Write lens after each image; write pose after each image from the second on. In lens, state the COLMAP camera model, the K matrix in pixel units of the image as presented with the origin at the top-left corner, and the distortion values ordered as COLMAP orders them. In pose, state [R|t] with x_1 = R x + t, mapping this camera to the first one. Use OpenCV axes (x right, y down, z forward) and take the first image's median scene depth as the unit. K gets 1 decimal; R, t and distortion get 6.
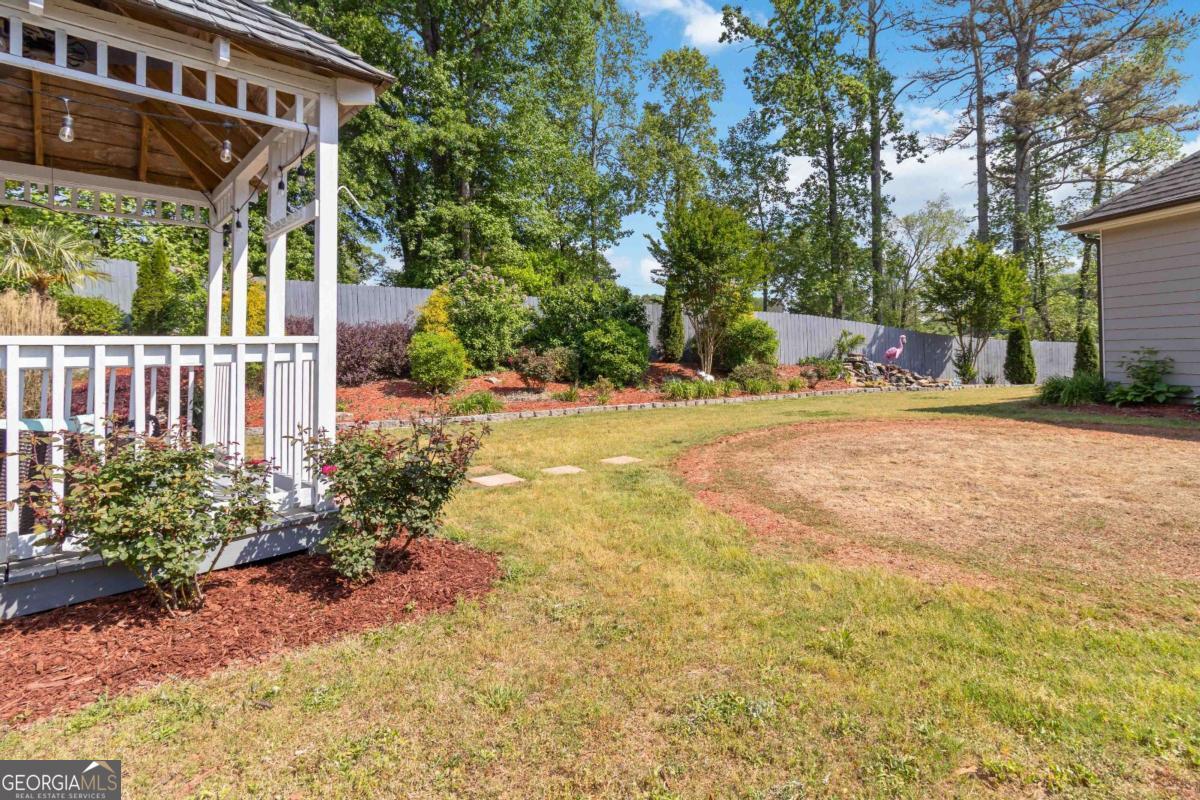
lens RADIAL K [[560.9, 0, 624.1], [0, 560.9, 354.4], [0, 0, 1]] dist [-0.003448, -0.001000]
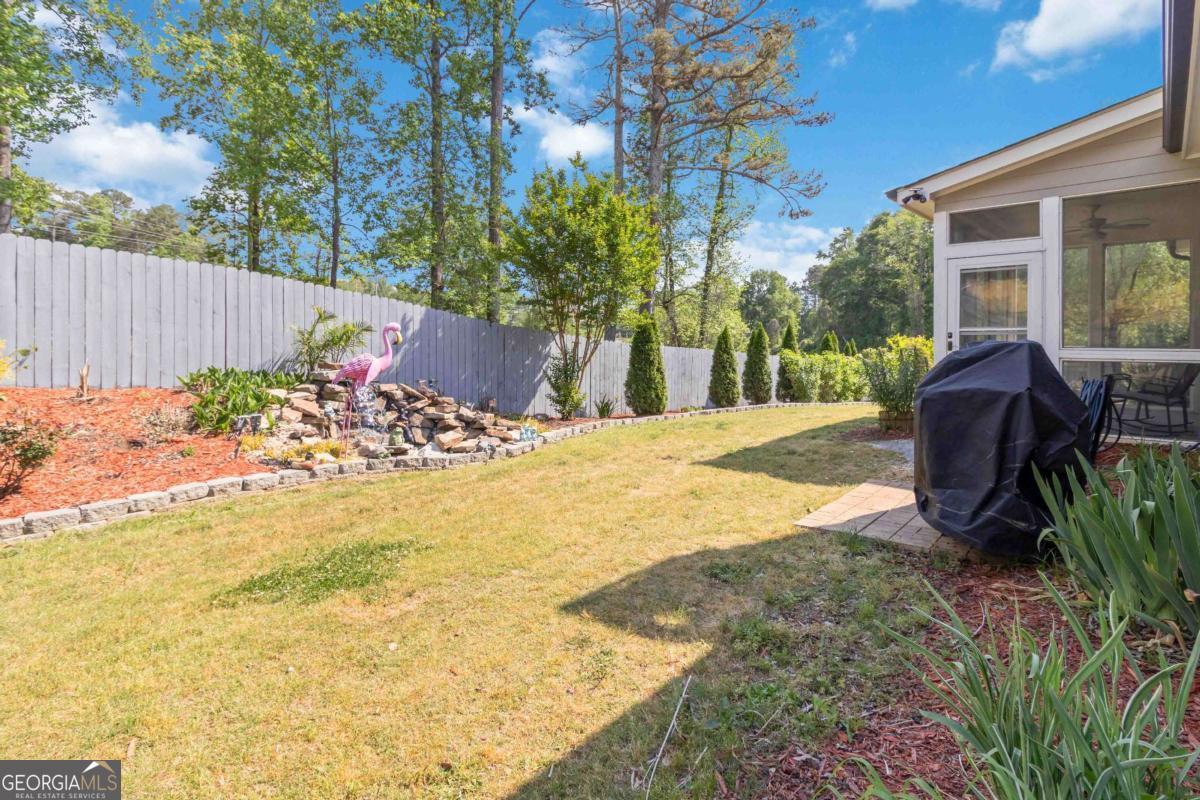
lens RADIAL K [[560.9, 0, 602.7], [0, 560.9, 355.3], [0, 0, 1]] dist [-0.003448, -0.001000]
pose [[0.861597, 0.022492, 0.507094, 0.332523], [-0.027279, 0.999626, 0.002010, -0.012484], [-0.506859, -0.015565, 0.861888, 0.464904]]
